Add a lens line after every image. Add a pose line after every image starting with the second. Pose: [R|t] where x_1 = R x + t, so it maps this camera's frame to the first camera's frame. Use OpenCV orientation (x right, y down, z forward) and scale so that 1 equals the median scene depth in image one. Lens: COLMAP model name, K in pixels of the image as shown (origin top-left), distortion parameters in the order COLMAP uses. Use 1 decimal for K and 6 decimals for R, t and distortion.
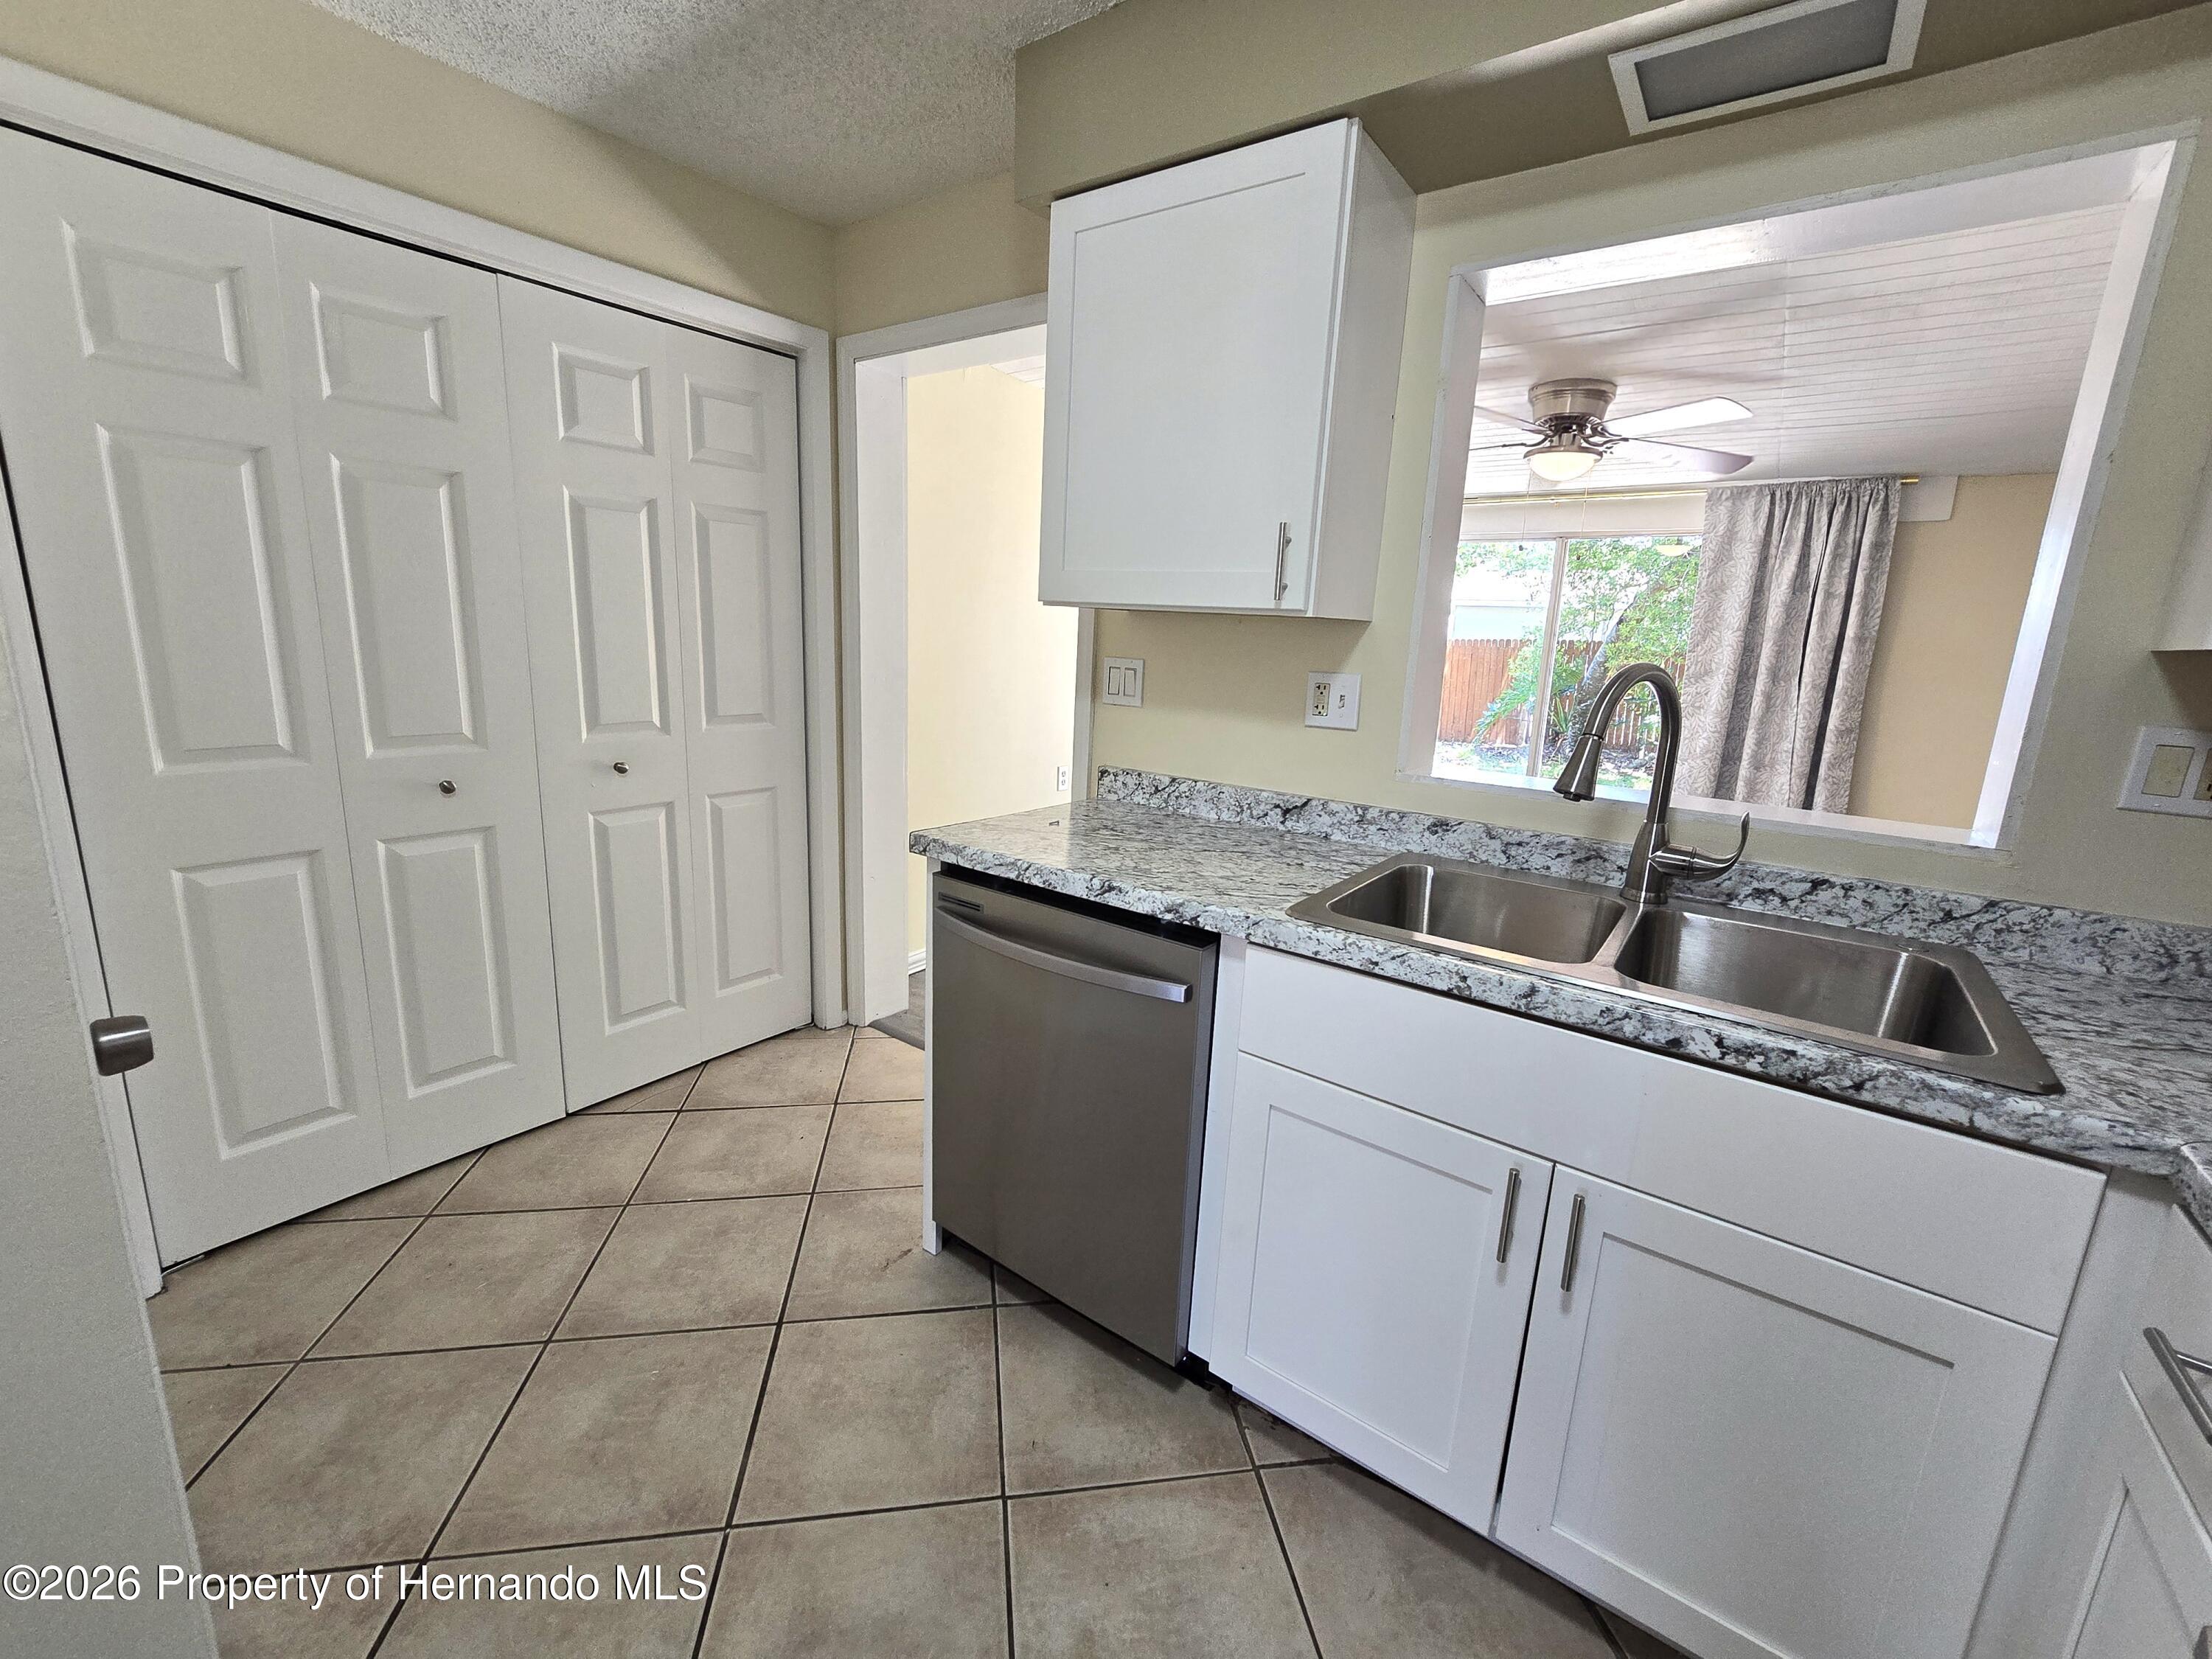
lens RADIAL K [[910.1, 0, 1106.4], [0, 910.1, 820.6], [0, 0, 1]] dist [-0.000251, -0.000419]
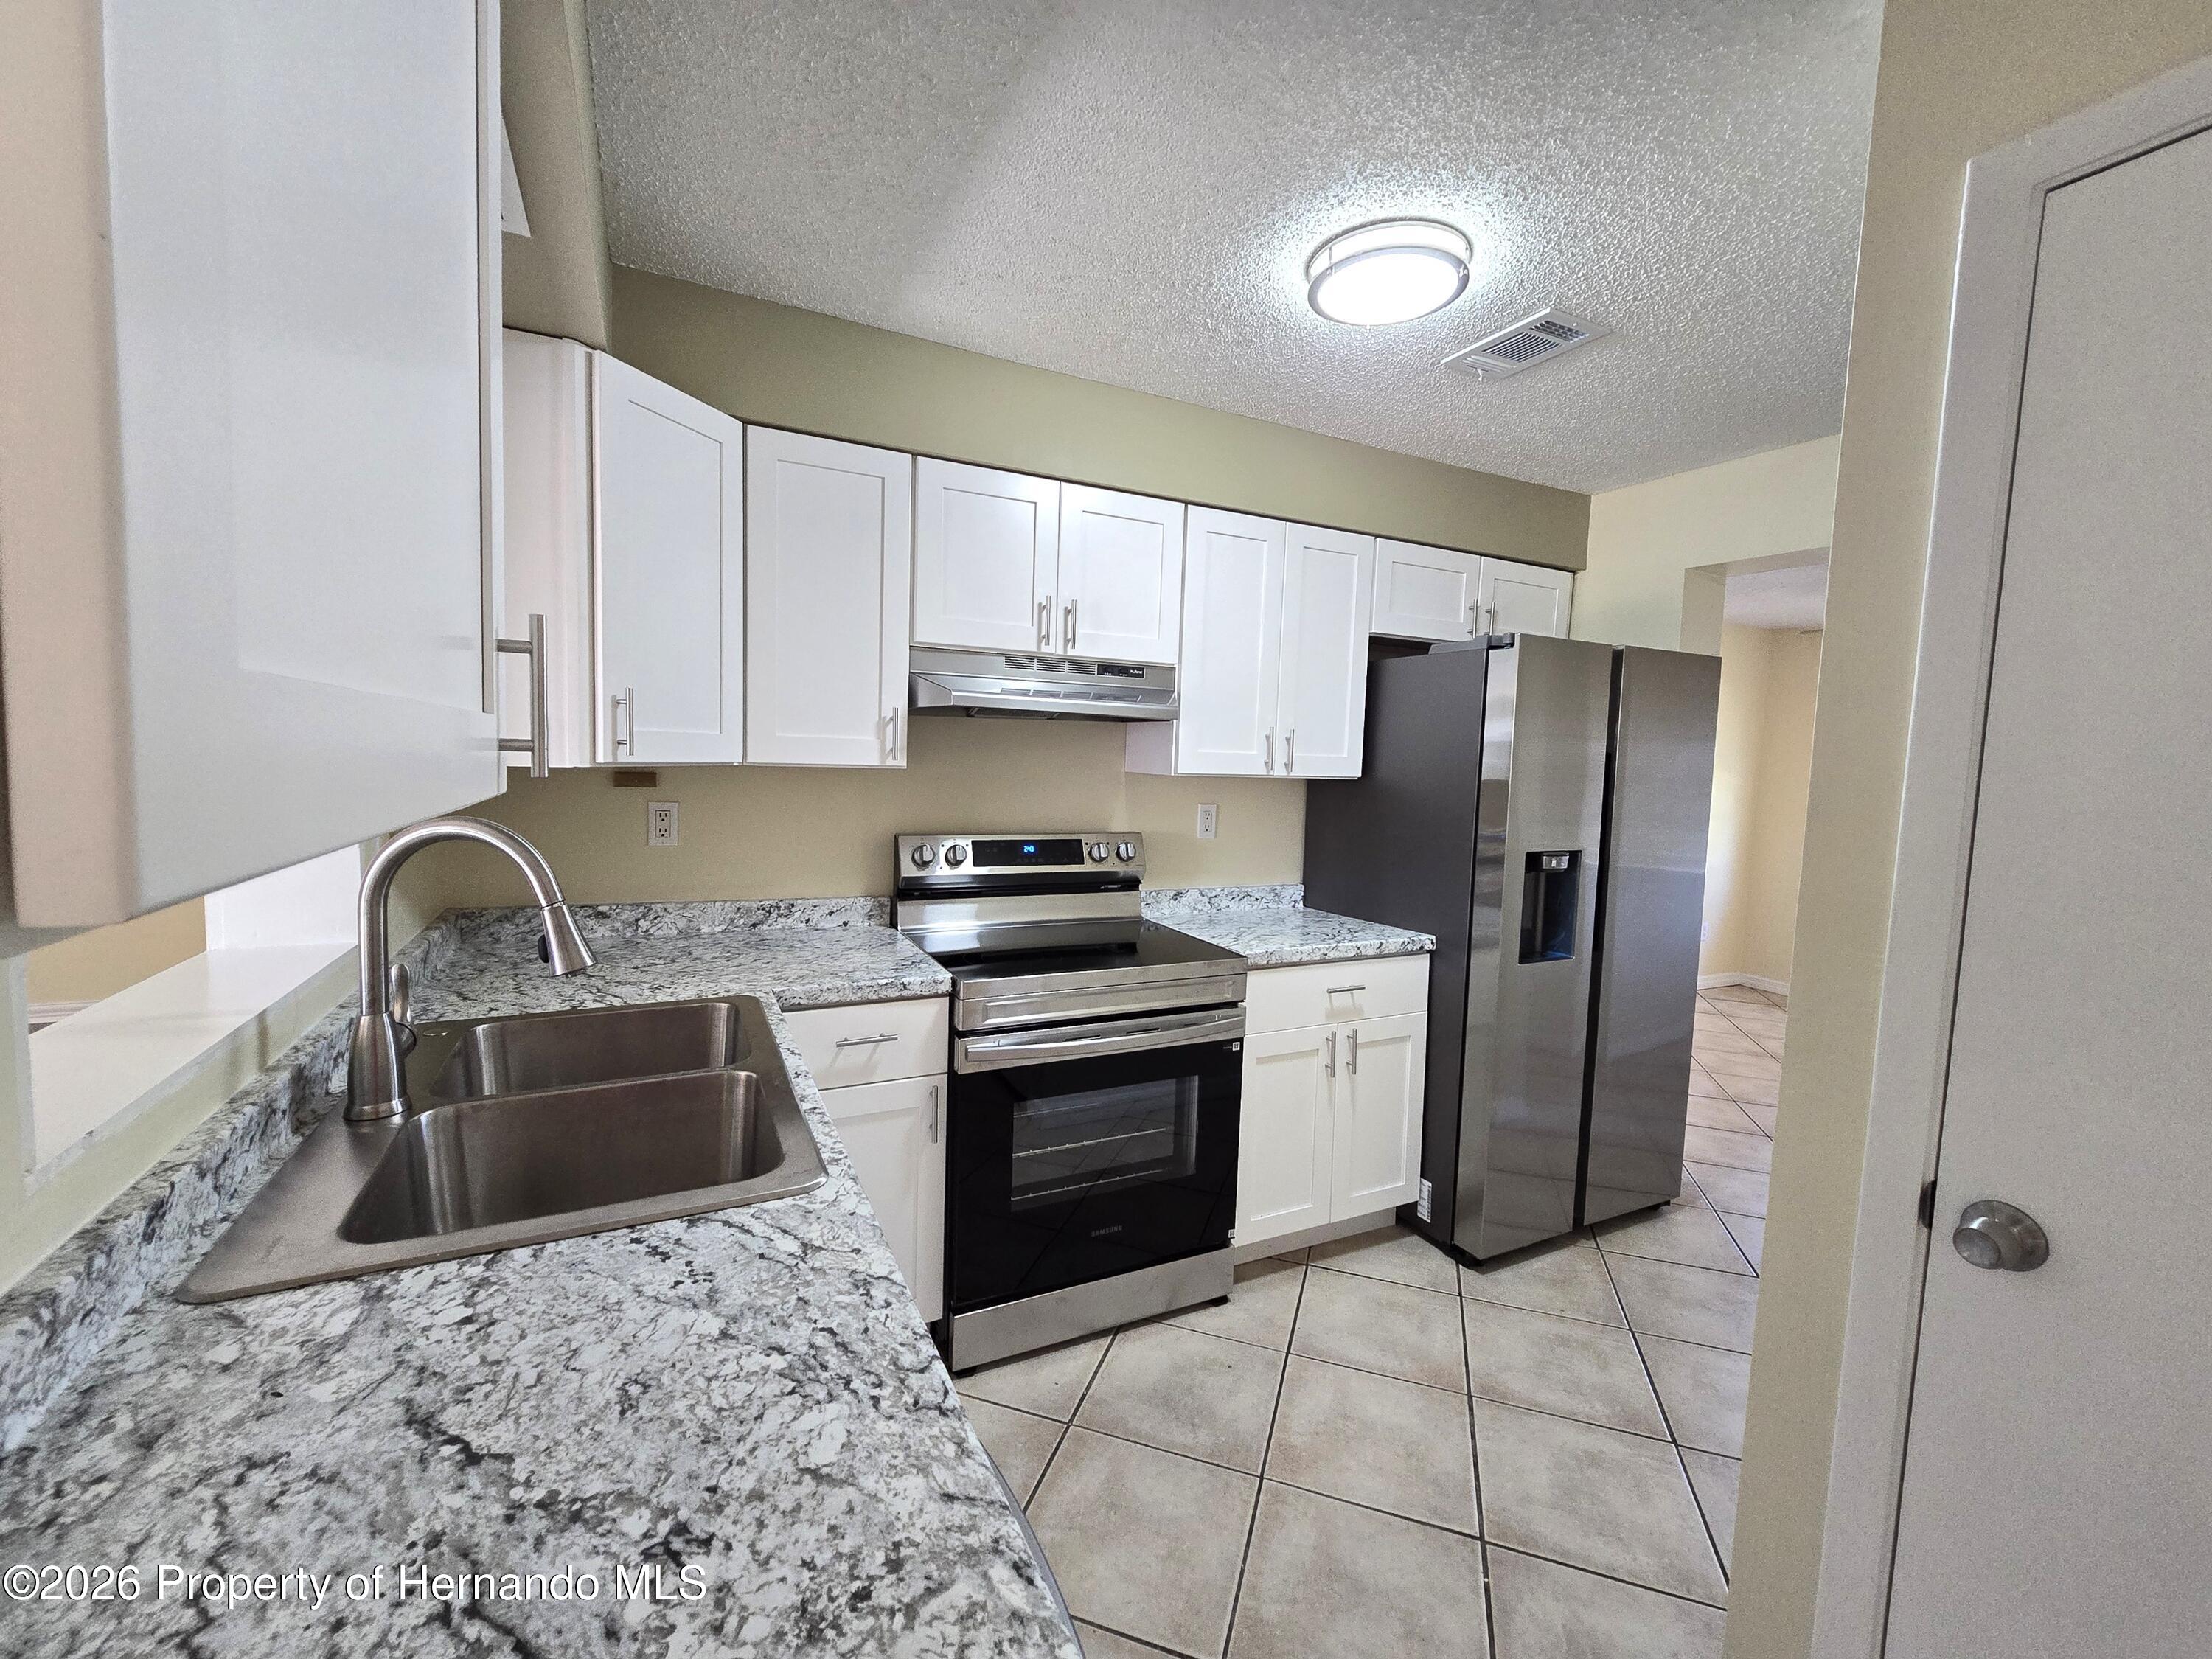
lens RADIAL K [[910.1, 0, 1106.4], [0, 910.1, 820.6], [0, 0, 1]] dist [-0.000251, -0.000419]
pose [[-0.882875, -0.110758, 0.456360, -0.254884], [0.024647, 0.959521, 0.280556, -0.312871], [-0.468961, 0.258944, -0.844407, 1.143584]]
